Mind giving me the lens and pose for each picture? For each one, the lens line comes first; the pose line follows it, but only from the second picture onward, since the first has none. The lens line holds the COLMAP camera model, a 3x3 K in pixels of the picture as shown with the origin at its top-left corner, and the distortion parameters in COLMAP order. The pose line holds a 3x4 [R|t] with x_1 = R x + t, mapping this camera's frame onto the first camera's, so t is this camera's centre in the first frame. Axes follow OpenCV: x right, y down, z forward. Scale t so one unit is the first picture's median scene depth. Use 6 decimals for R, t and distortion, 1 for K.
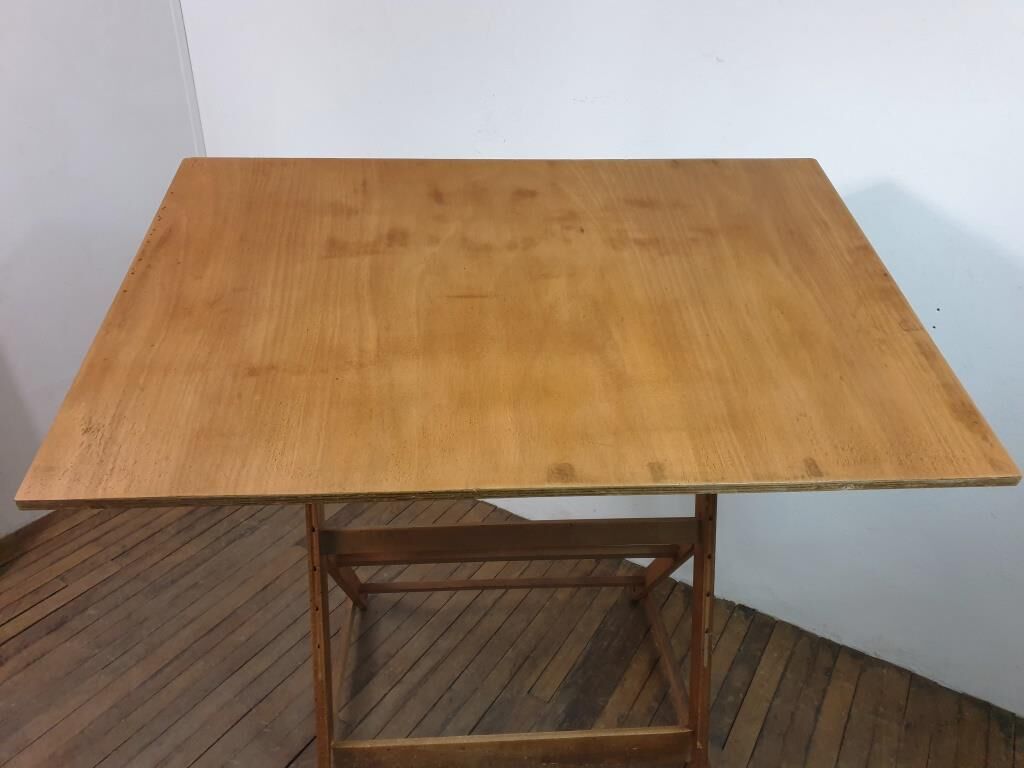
lens RADIAL K [[810.1, 0, 518.1], [0, 810.1, 379.3], [0, 0, 1]] dist [0.015781, 0.013224]
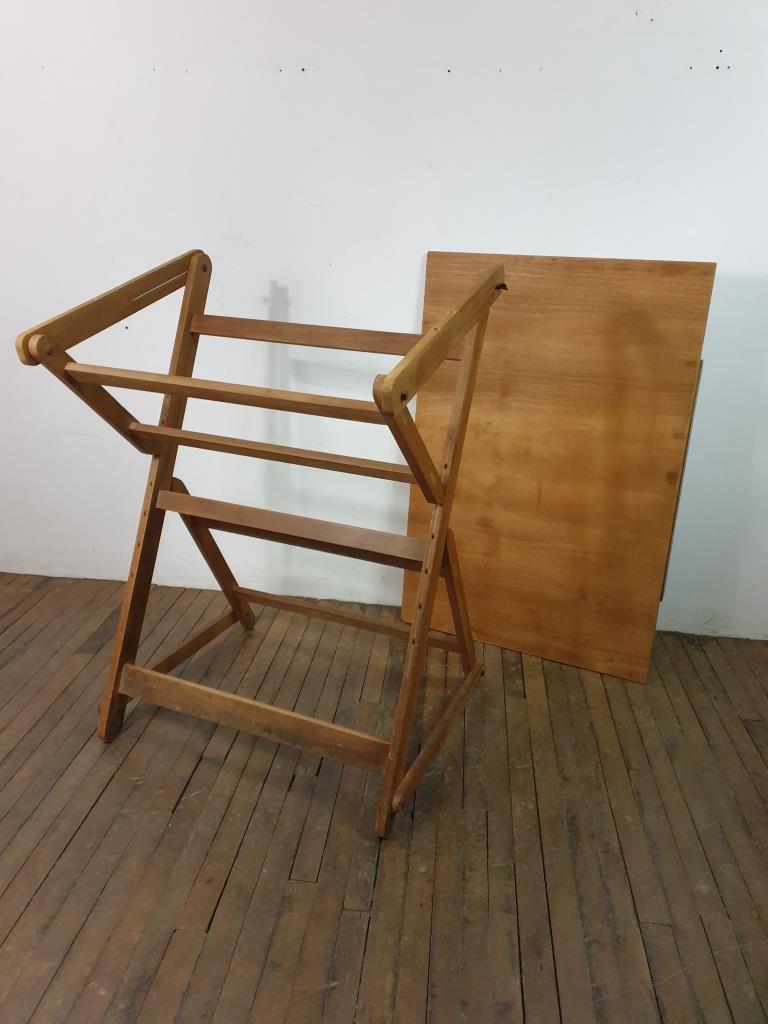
lens RADIAL K [[810.1, 0, 369.5], [0, 810.1, 488.3], [0, 0, 1]] dist [0.015781, 0.013224]
pose [[0.921099, -0.127276, 0.367936, -0.336123], [0.174479, 0.979785, -0.097869, 0.197354], [-0.348042, 0.154344, 0.924686, -0.092067]]
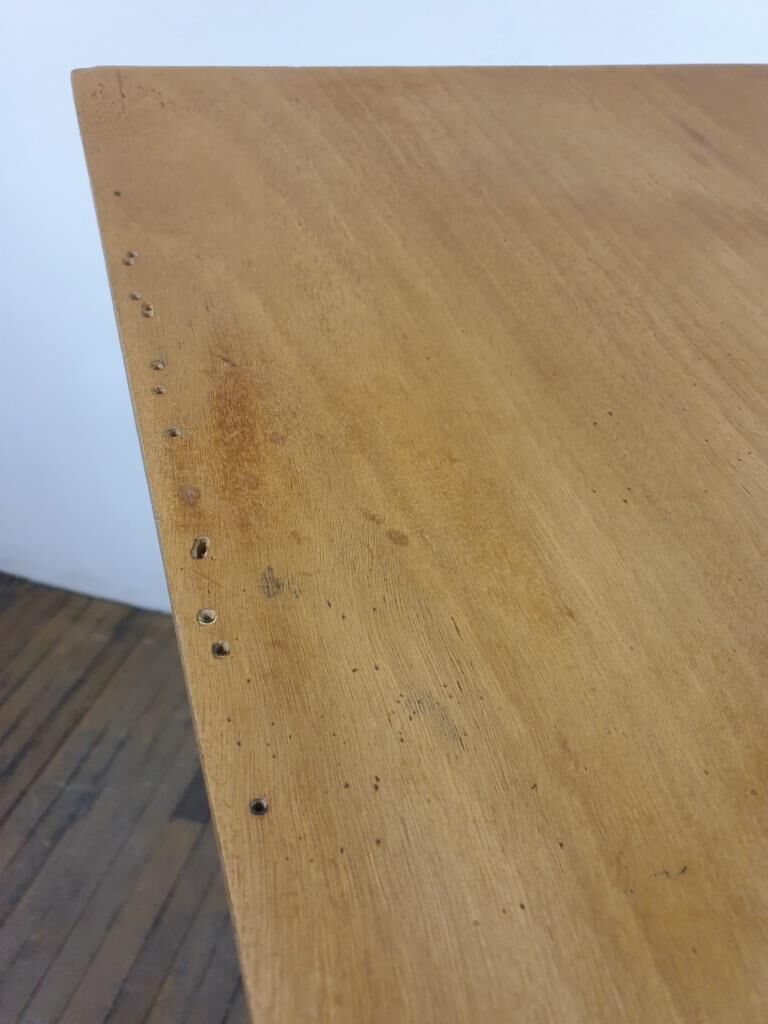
lens RADIAL K [[810.1, 0, 376.6], [0, 810.1, 515.3], [0, 0, 1]] dist [0.015781, 0.013224]
pose [[0.963399, -0.138420, 0.229569, -0.281011], [0.104956, 0.982774, 0.152115, -0.107815], [-0.246670, -0.122453, 0.961332, 0.487599]]
